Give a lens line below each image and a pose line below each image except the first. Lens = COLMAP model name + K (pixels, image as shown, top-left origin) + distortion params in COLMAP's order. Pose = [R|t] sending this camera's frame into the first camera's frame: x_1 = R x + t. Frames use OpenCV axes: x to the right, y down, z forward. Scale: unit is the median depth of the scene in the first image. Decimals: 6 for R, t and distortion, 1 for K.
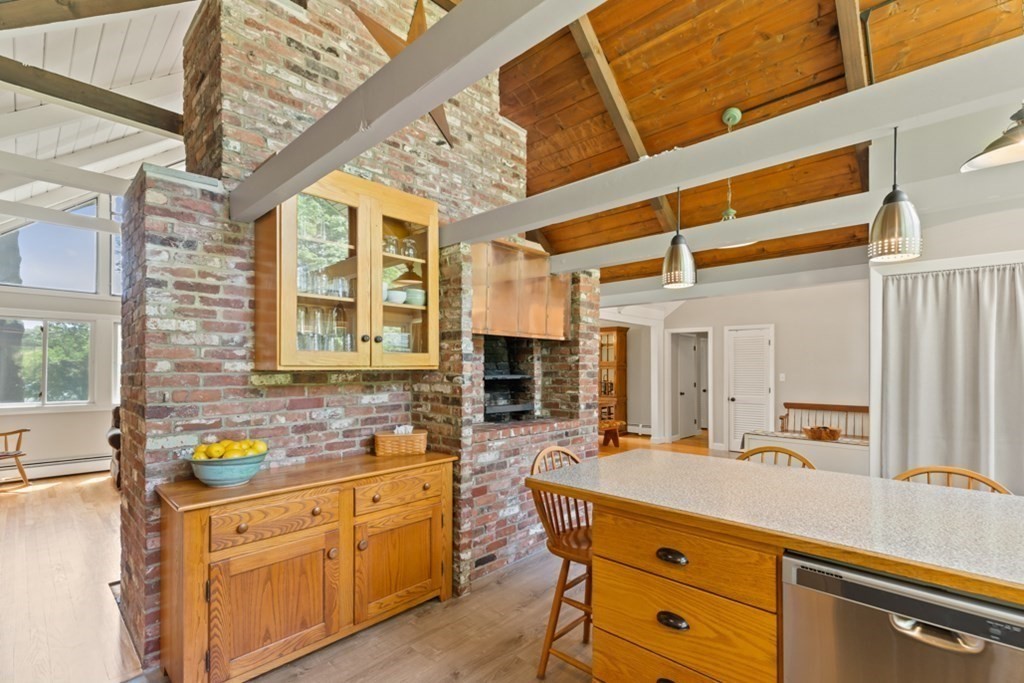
lens RADIAL K [[470.2, 0, 502.5], [0, 470.2, 363.7], [0, 0, 1]] dist [0.009756, -0.001232]
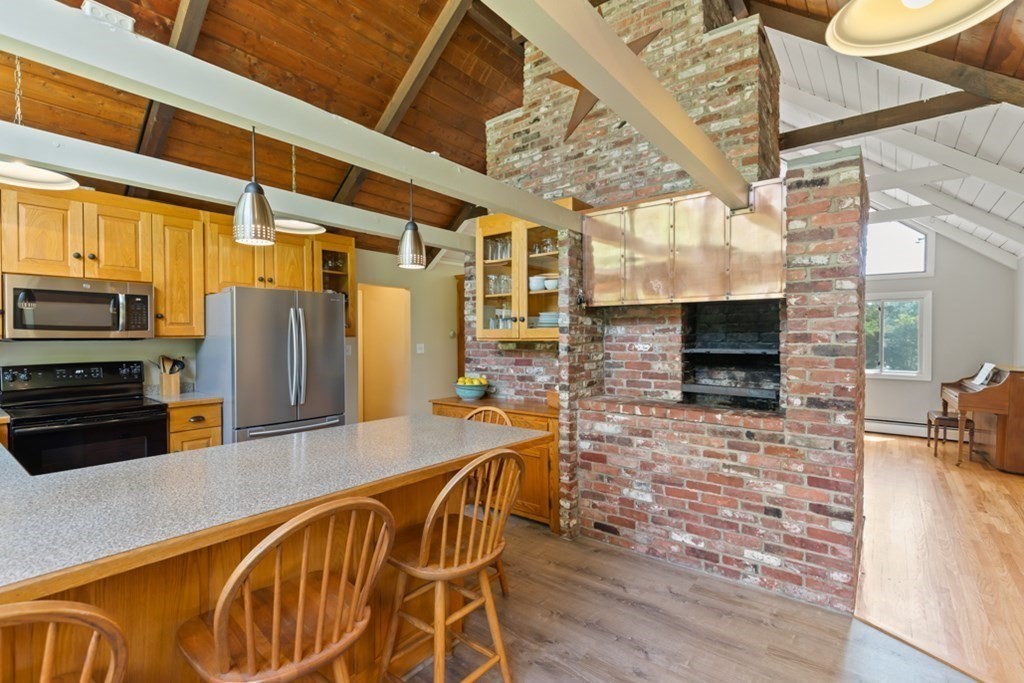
lens RADIAL K [[470.2, 0, 516.1], [0, 470.2, 340.6], [0, 0, 1]] dist [0.009756, -0.001232]
pose [[0.092870, 0.003541, -0.995672, 0.944170], [0.008610, 0.999953, 0.004359, 0.005065], [0.995641, -0.008978, 0.092835, 0.705198]]
